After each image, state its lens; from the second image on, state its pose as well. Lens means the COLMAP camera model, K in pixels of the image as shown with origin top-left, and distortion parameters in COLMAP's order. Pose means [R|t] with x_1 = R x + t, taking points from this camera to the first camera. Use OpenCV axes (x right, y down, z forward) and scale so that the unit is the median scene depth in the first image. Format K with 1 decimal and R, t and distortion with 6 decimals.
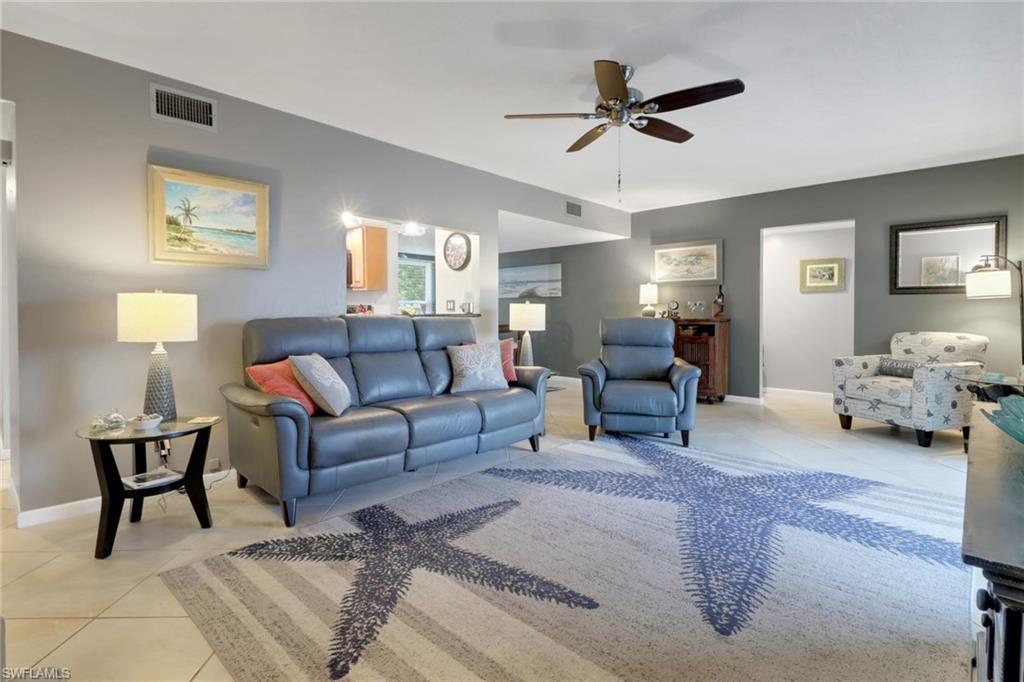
lens RADIAL K [[527.1, 0, 526.2], [0, 527.1, 317.0], [0, 0, 1]] dist [0.004861, -0.000013]
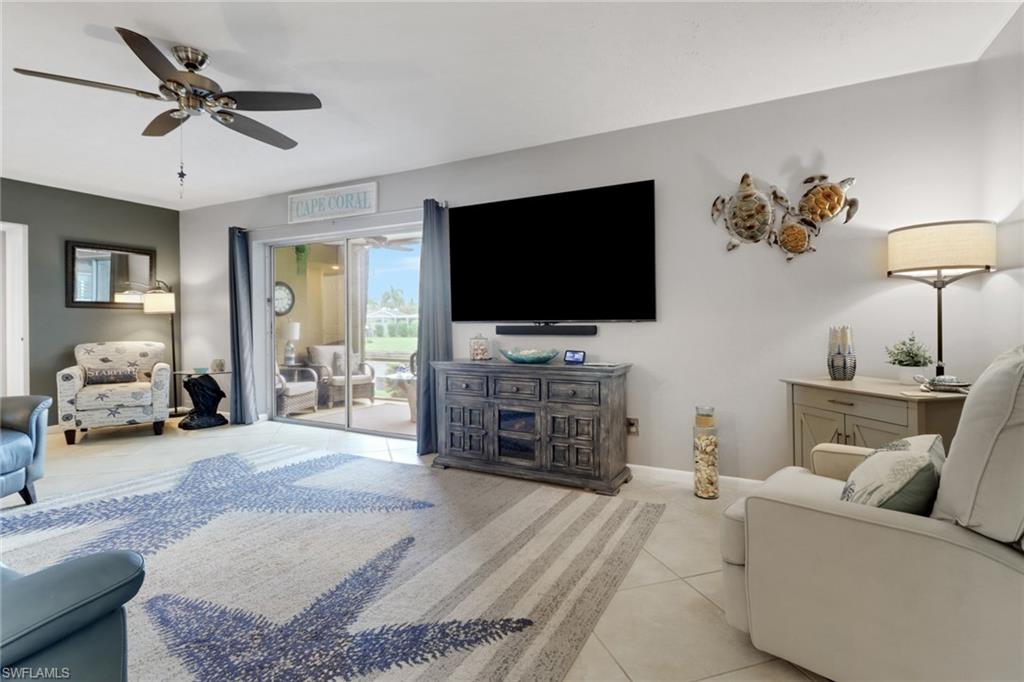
lens RADIAL K [[496.3, 0, 514.6], [0, 496.3, 321.1], [0, 0, 1]] dist [0.012669, -0.014175]
pose [[-0.287255, 0.002608, 0.957851, -0.754380], [0.013514, 0.999908, 0.001330, -0.008739], [-0.957759, 0.013326, -0.287264, 0.703193]]
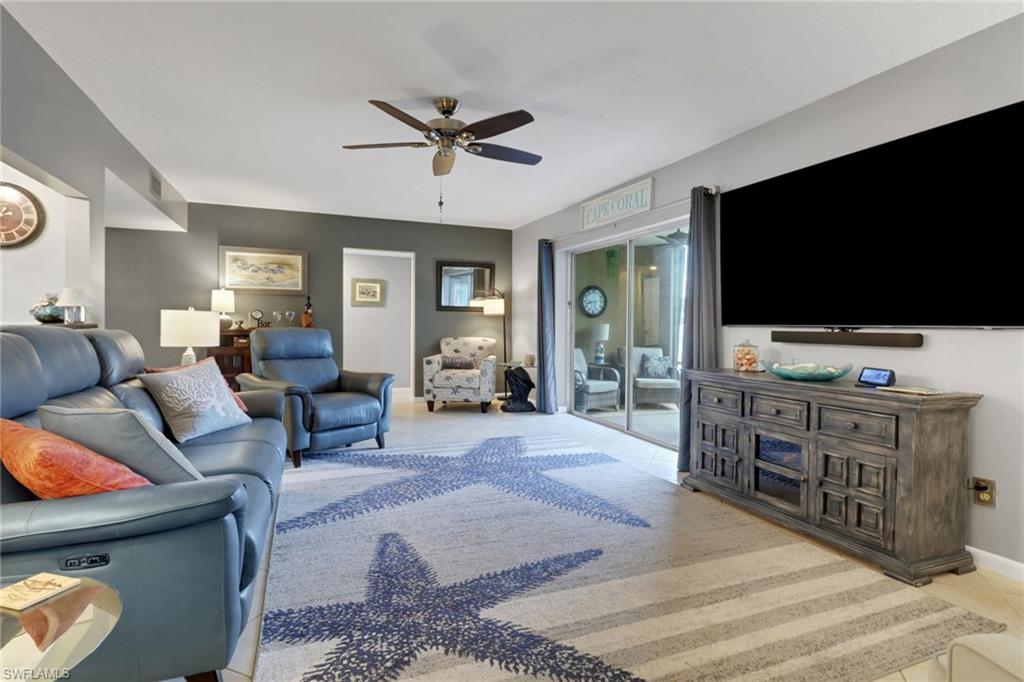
lens RADIAL K [[507.5, 0, 512.4], [0, 507.5, 329.5], [0, 0, 1]] dist [0.013684, -0.015359]
pose [[0.406522, -0.007712, 0.913609, -0.702094], [-0.000391, 0.999963, 0.008614, -0.007774], [-0.913641, -0.003859, 0.406503, 0.437548]]
